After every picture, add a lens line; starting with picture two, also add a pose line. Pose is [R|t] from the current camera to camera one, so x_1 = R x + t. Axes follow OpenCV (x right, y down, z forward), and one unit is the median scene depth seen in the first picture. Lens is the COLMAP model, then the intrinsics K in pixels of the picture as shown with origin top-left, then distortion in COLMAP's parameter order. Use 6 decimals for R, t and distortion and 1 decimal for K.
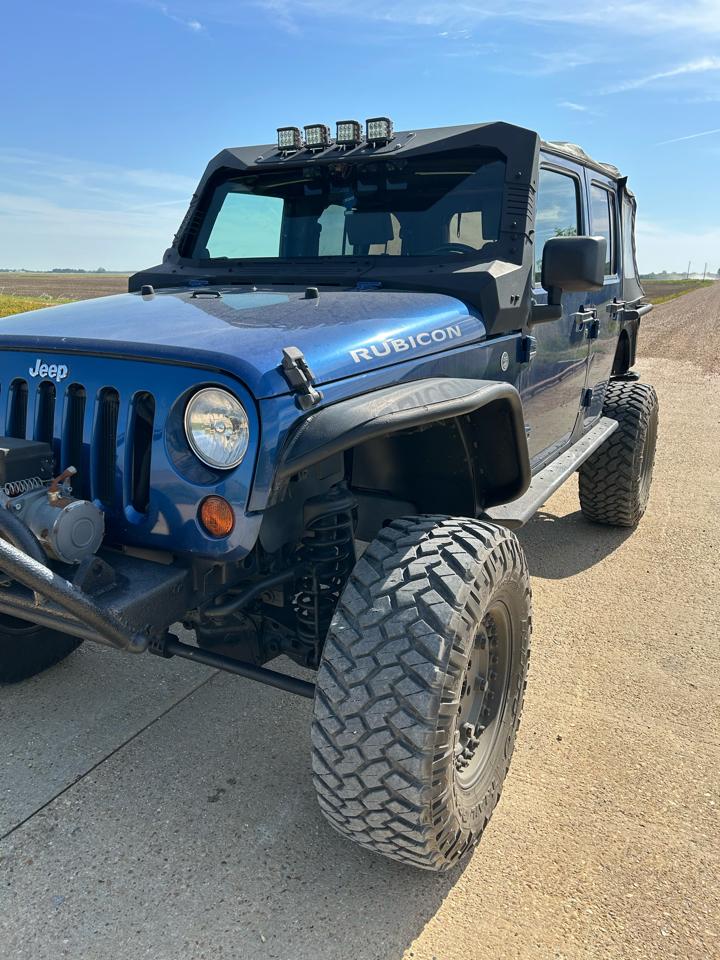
lens RADIAL K [[730.0, 0, 360.0], [0, 730.0, 480.0], [0, 0, 1]] dist [0.013001, -0.004935]
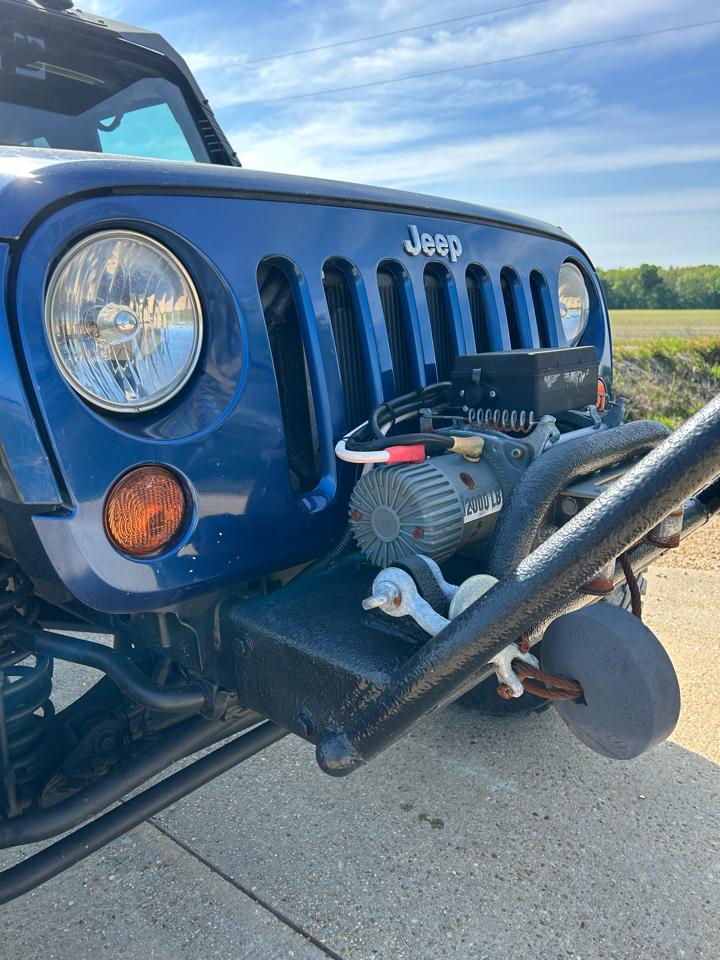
lens RADIAL K [[724.0, 0, 359.9], [0, 724.0, 486.9], [0, 0, 1]] dist [0.033527, -0.044285]
pose [[0.230688, -0.236557, 0.943835, -0.771840], [0.263821, 0.948869, 0.173337, -0.059658], [-0.936580, 0.209017, 0.281301, 0.688813]]
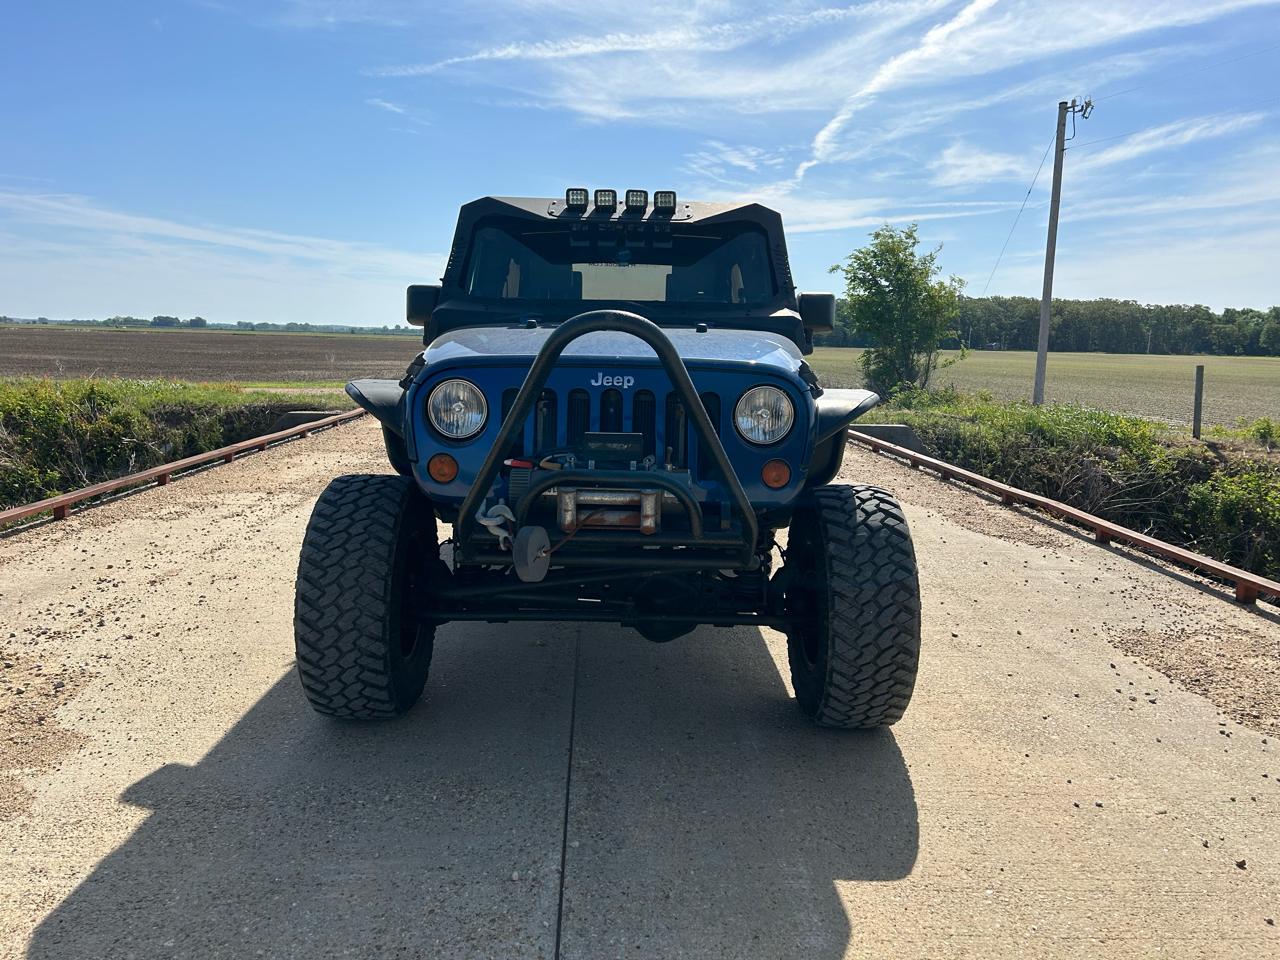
lens RADIAL K [[965.3, 0, 661.1], [0, 965.3, 472.4], [0, 0, 1]] dist [0.033527, -0.044285]
pose [[0.873713, -0.049767, 0.483889, -0.873792], [0.110101, 0.989169, -0.097065, 0.136134], [-0.473818, 0.138084, 0.869730, -0.367312]]
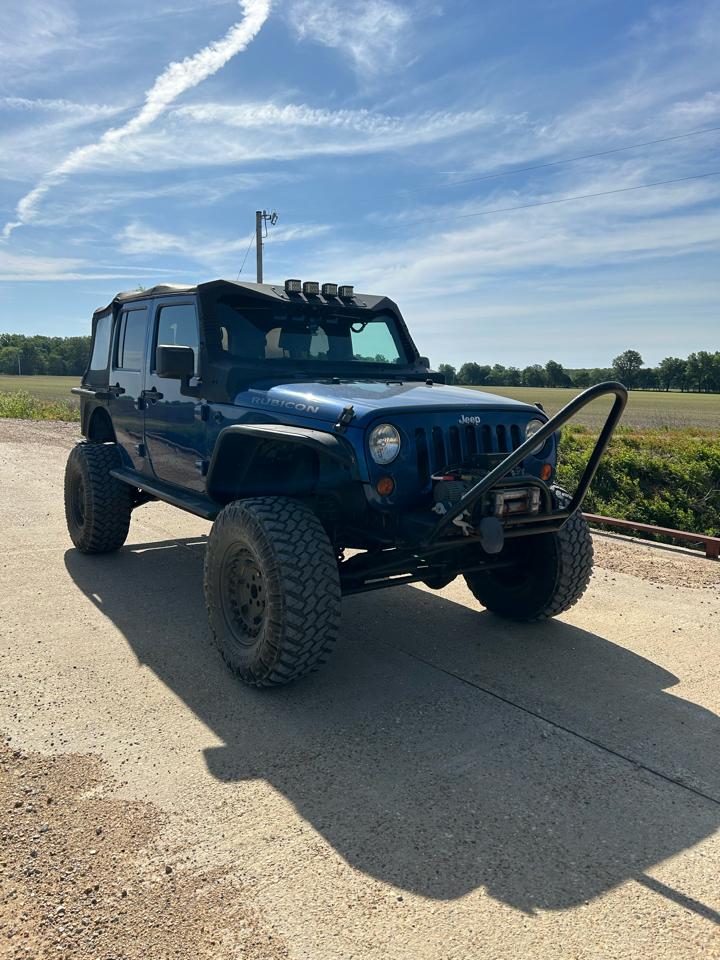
lens RADIAL K [[722.6, 0, 365.3], [0, 722.6, 483.1], [0, 0, 1]] dist [0.041923, -0.043031]
pose [[0.452411, -0.118514, 0.883900, -1.700255], [0.217841, 0.975793, 0.019337, -0.060314], [-0.864795, 0.183801, 0.467277, 0.268018]]
